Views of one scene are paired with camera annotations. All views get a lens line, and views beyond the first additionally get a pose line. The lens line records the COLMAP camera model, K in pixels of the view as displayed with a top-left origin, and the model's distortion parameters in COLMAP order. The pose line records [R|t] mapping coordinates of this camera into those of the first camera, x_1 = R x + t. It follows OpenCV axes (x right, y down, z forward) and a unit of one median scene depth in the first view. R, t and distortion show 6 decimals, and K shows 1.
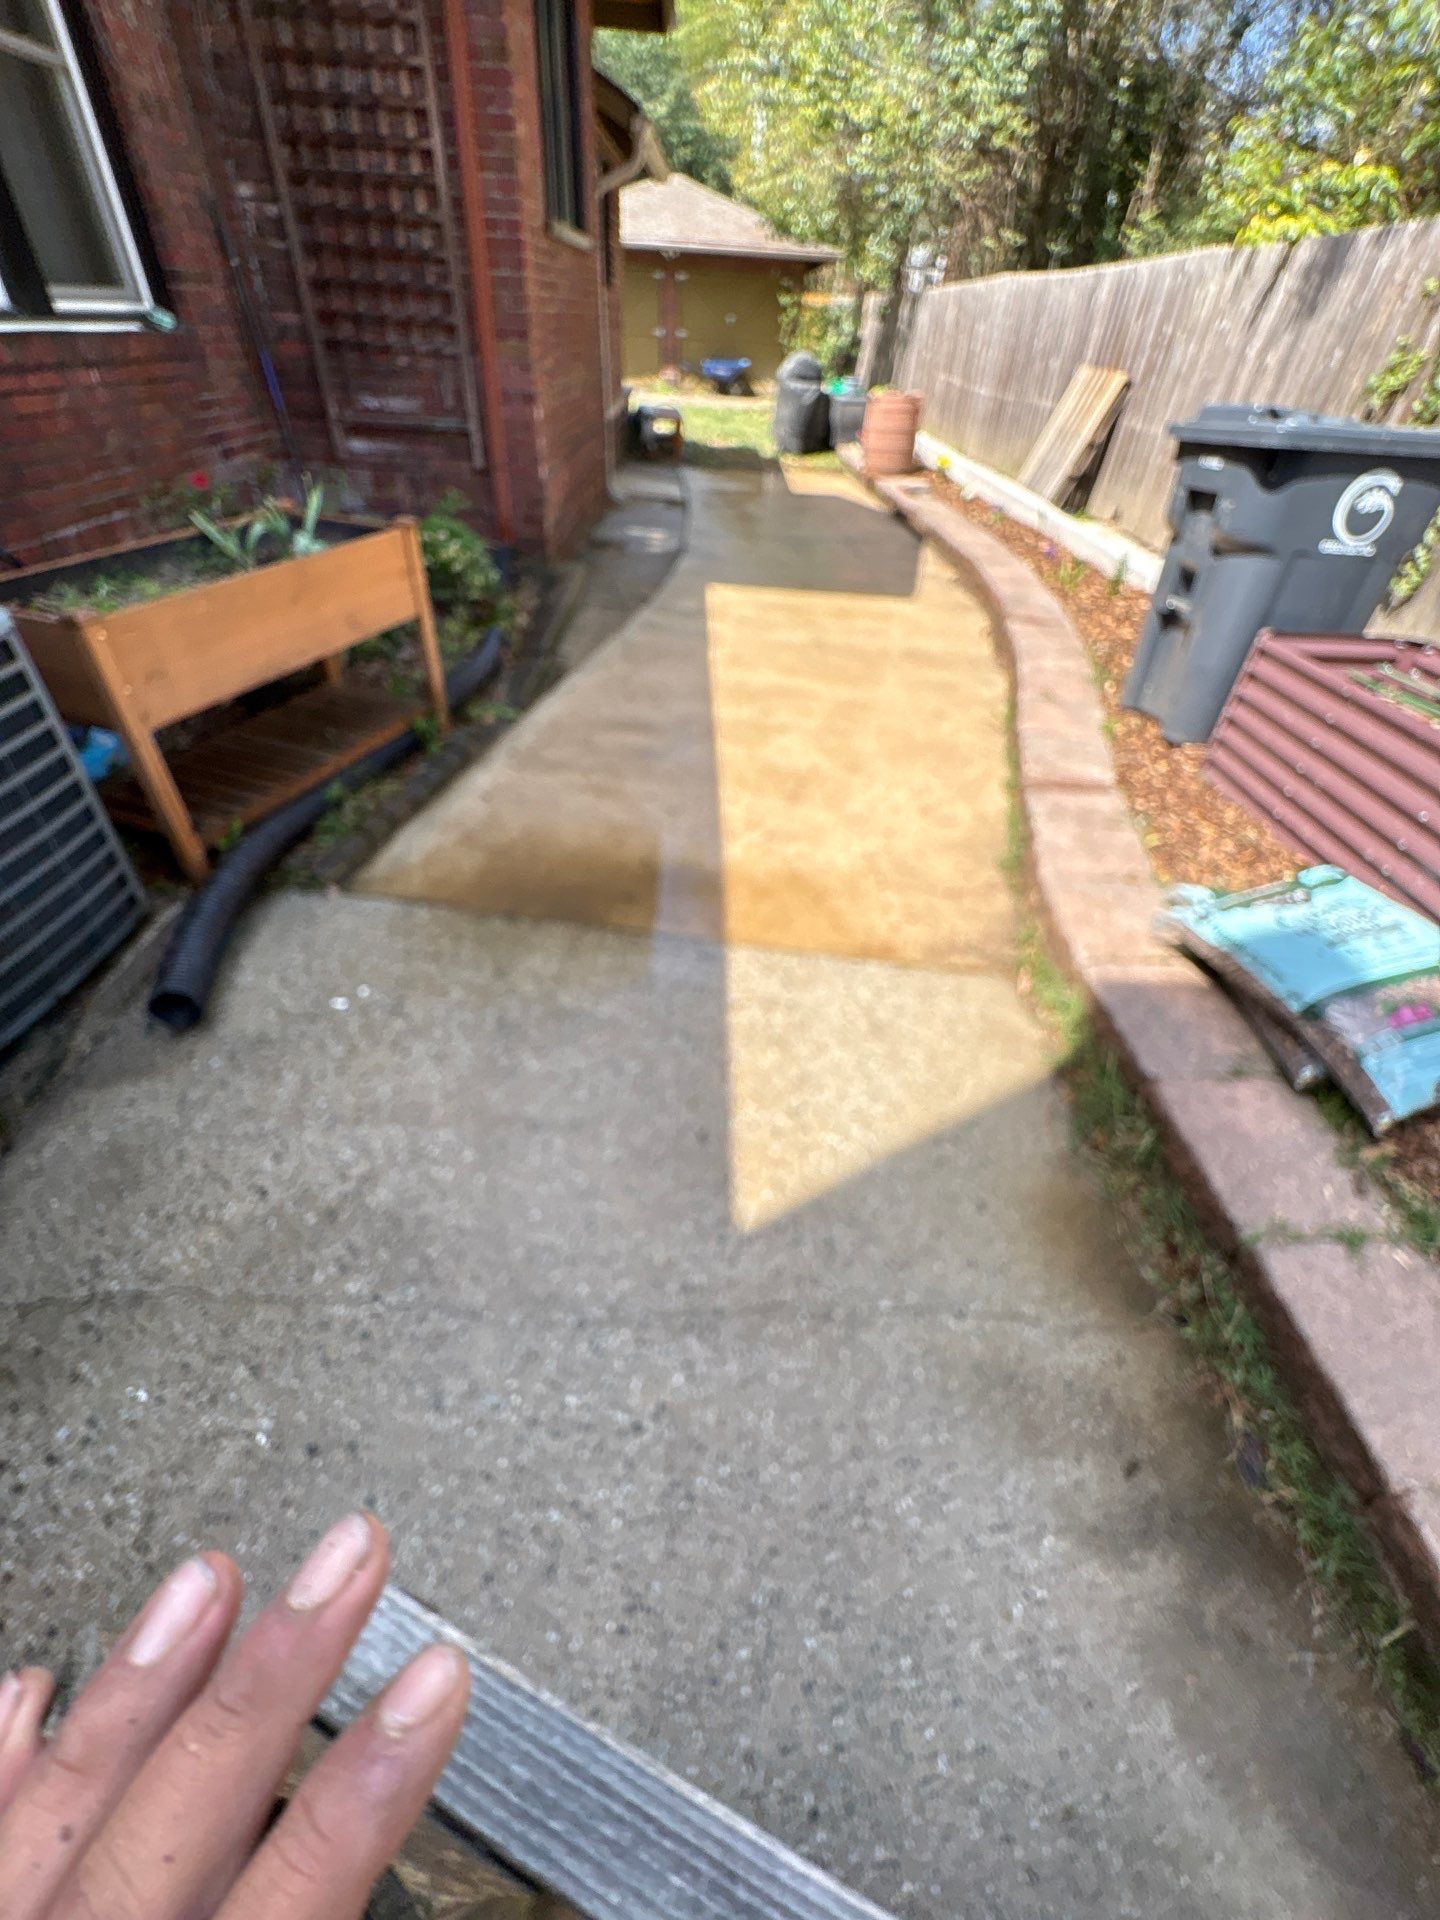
lens RADIAL K [[770.4, 0, 706.2], [0, 770.4, 955.7], [0, 0, 1]] dist [0.002957, -0.000224]
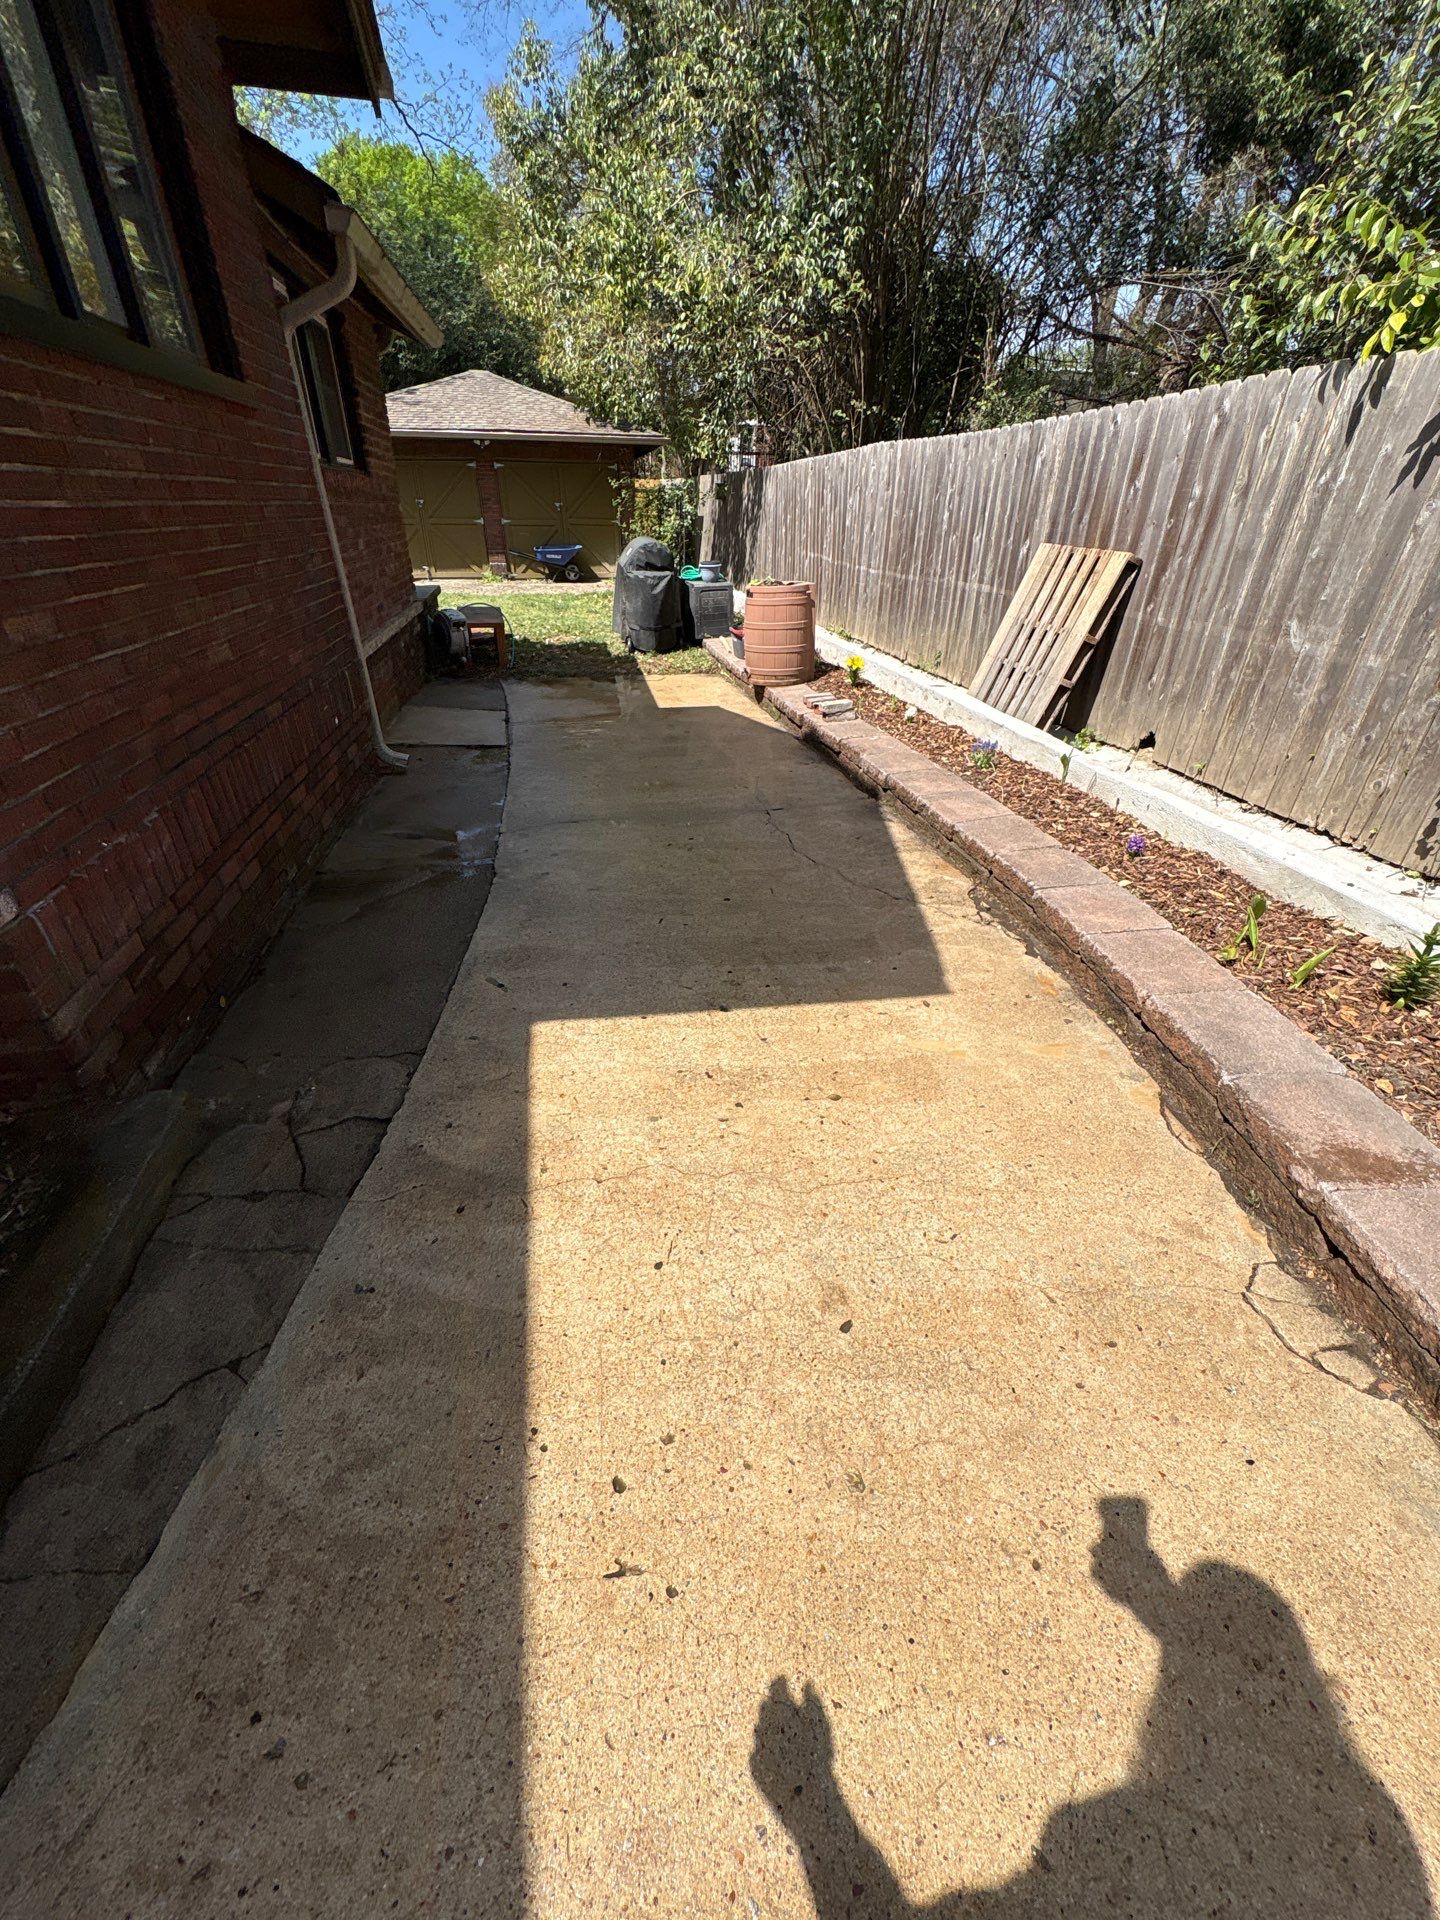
lens RADIAL K [[770.4, 0, 715.1], [0, 770.4, 972.9], [0, 0, 1]] dist [0.002957, -0.000224]
pose [[0.981885, -0.125493, 0.141960, 0.023739], [0.144293, 0.980830, -0.130965, -0.202719], [-0.122804, 0.149076, 0.981170, 0.247999]]
